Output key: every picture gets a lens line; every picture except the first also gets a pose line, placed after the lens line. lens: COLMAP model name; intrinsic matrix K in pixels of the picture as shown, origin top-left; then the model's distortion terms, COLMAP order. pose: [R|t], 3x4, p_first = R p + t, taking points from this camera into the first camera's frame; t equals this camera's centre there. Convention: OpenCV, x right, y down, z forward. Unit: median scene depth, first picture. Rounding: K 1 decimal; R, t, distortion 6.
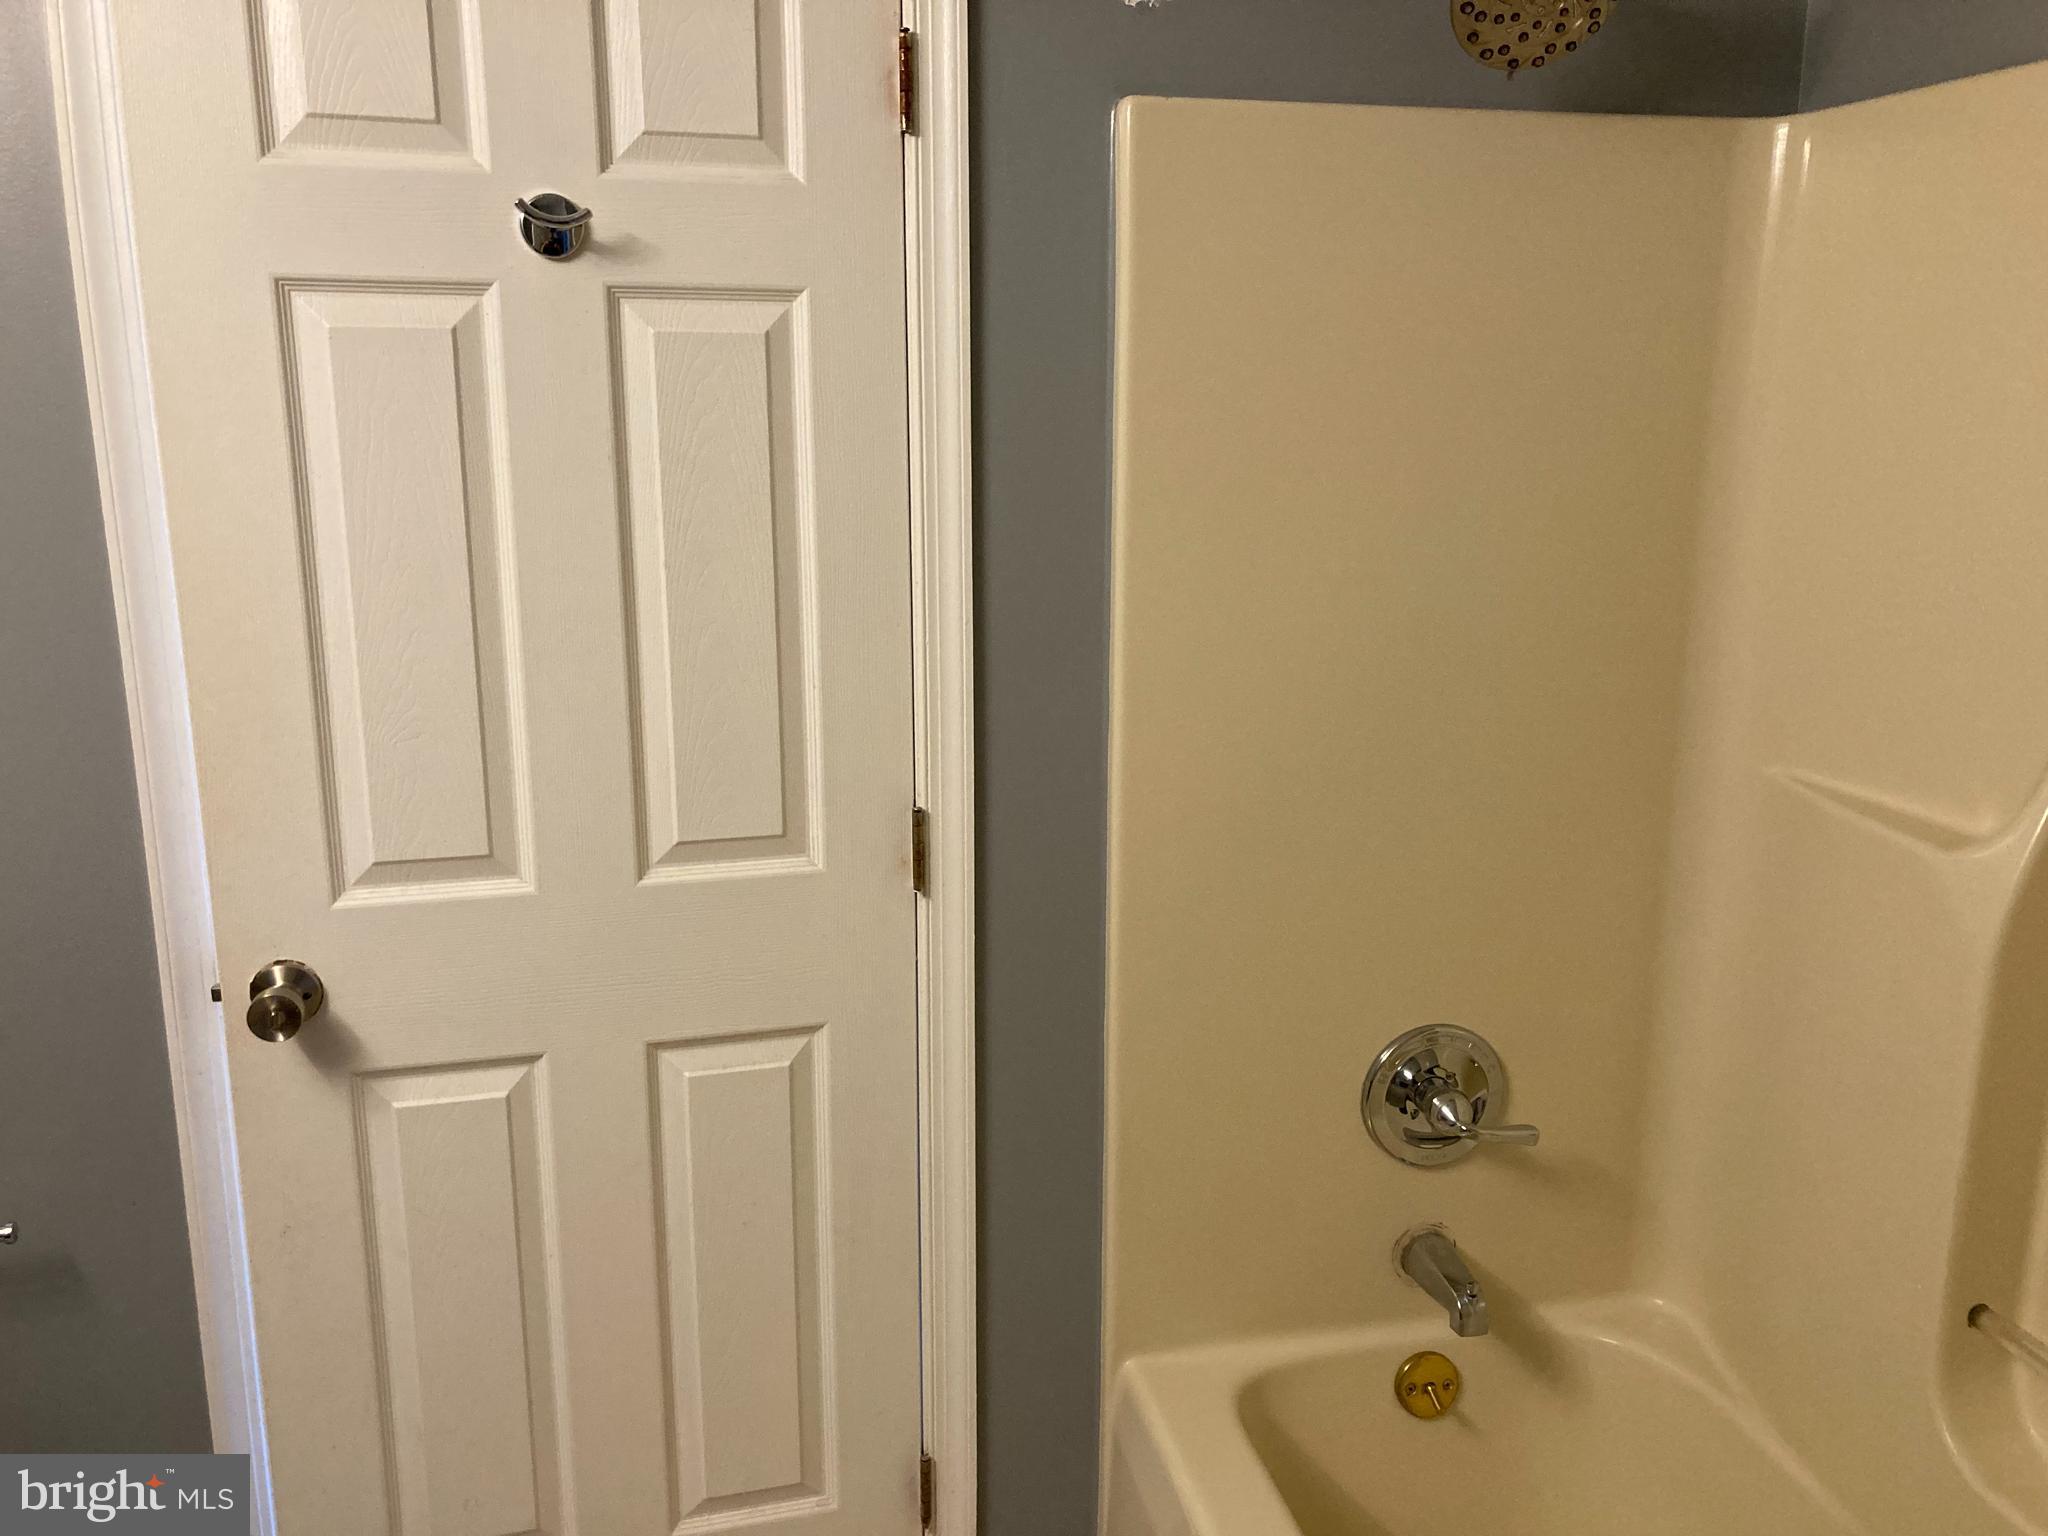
lens RADIAL K [[1686.7, 0, 1022.1], [0, 1686.7, 759.4], [0, 0, 1]] dist [0.036409, -0.030577]
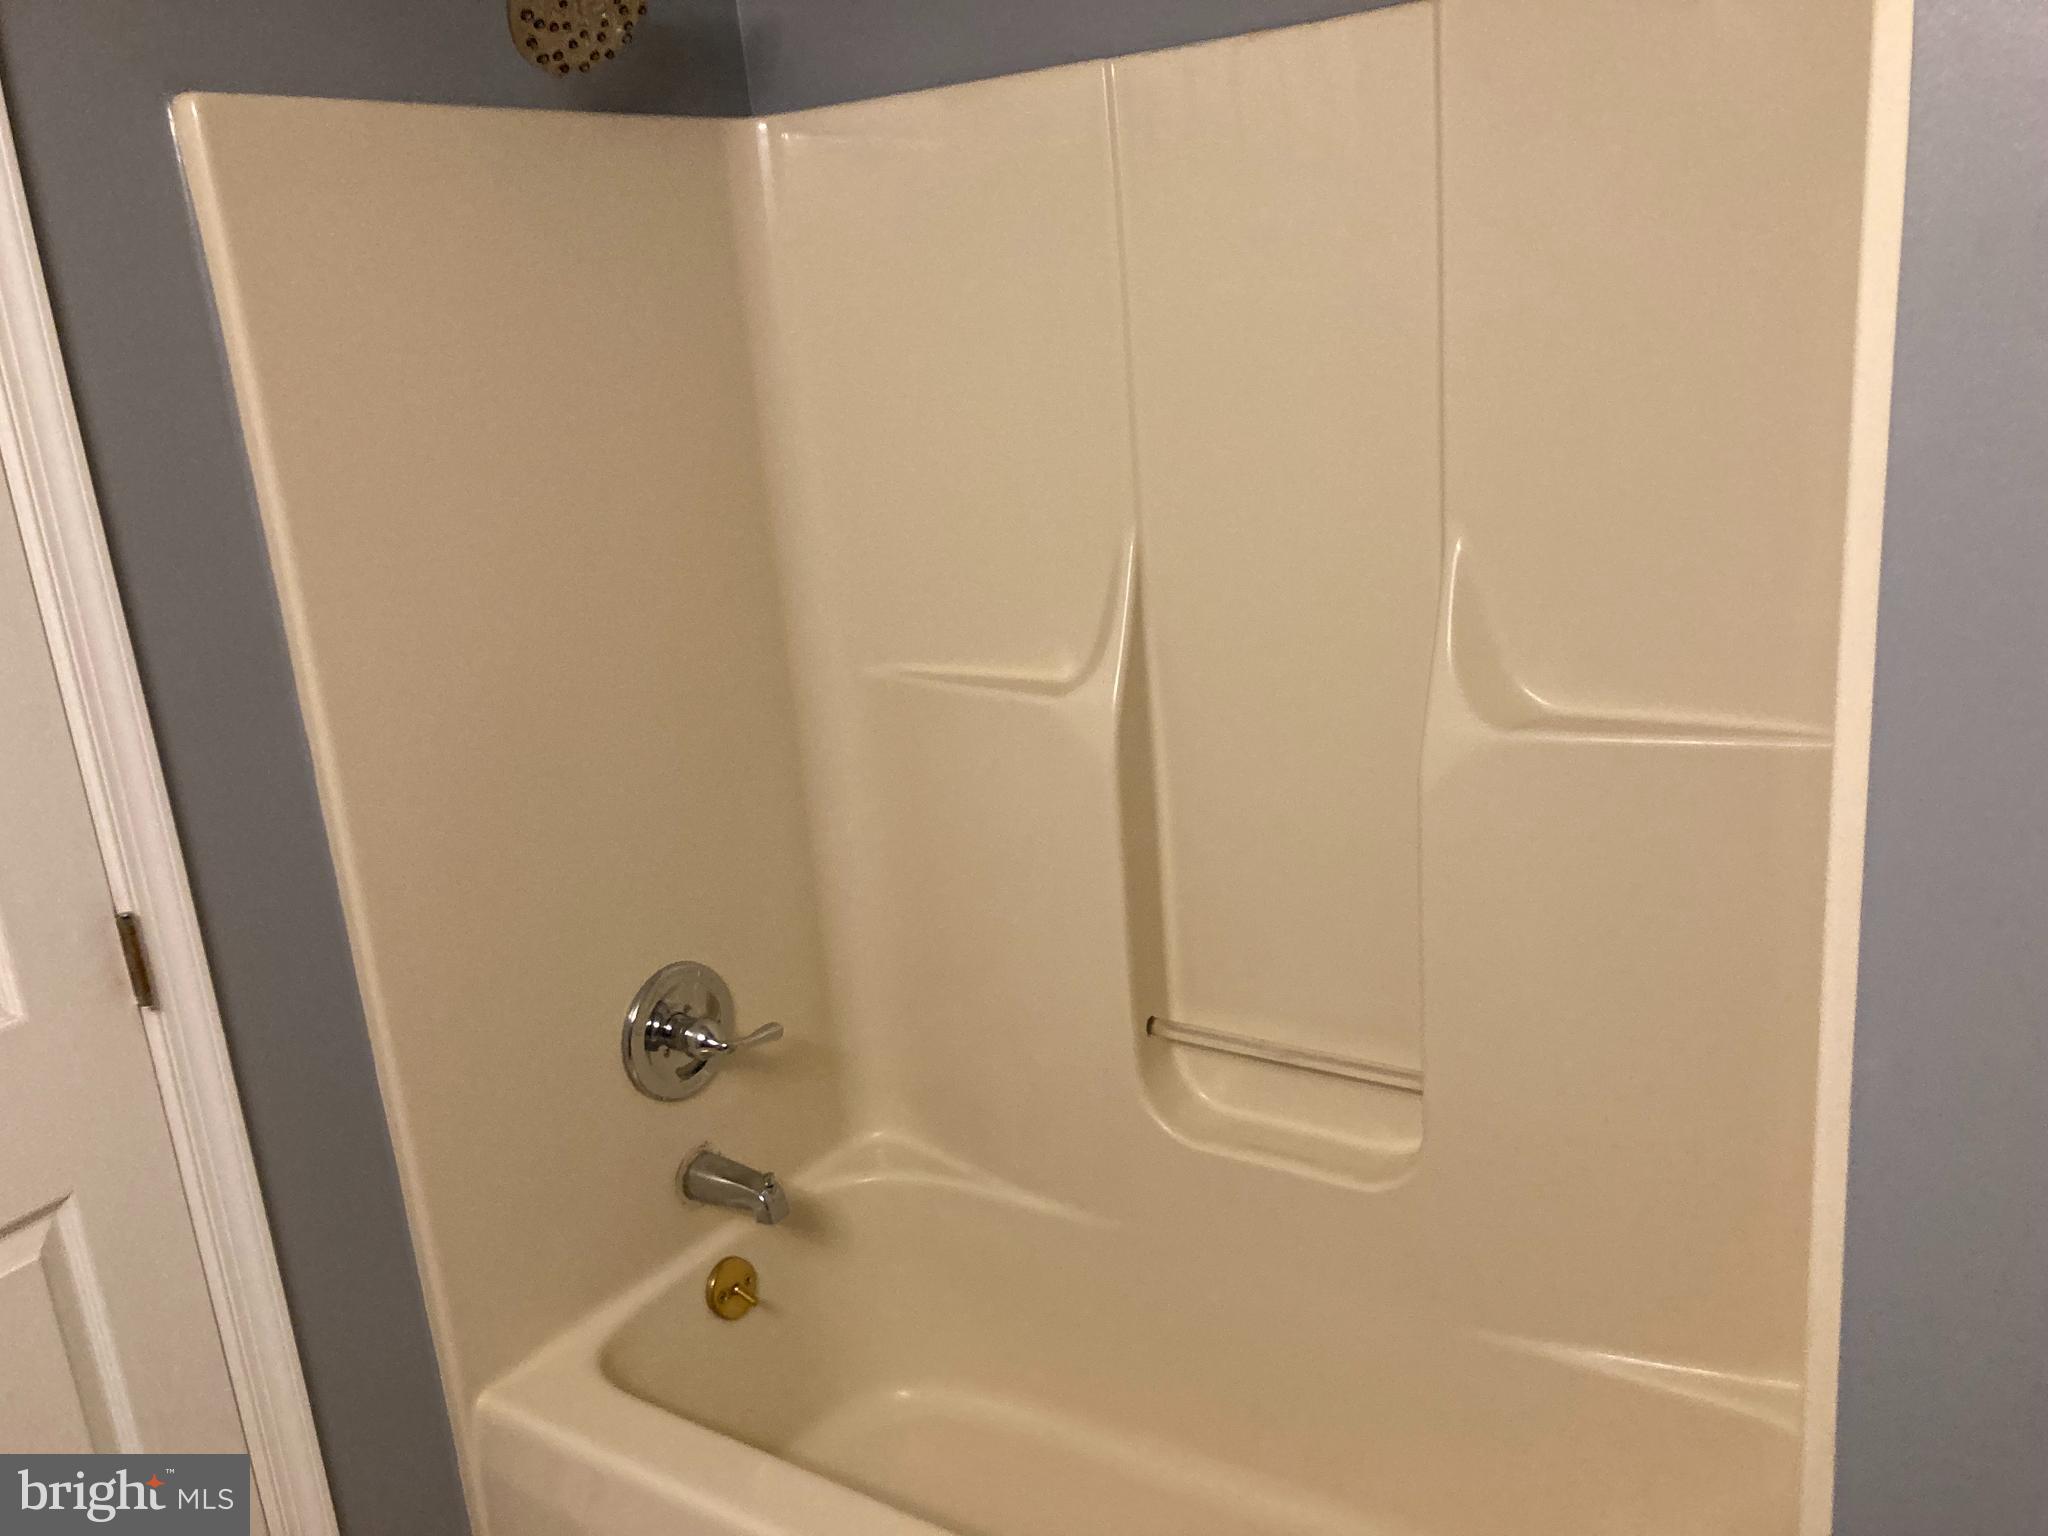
lens RADIAL K [[1686.7, 0, 1019.2], [0, 1686.7, 772.4], [0, 0, 1]] dist [0.036409, -0.030577]
pose [[0.732691, -0.248904, 0.633411, -0.257683], [0.233851, 0.966127, 0.109143, -0.029609], [-0.639122, 0.068156, 0.766079, 0.028828]]
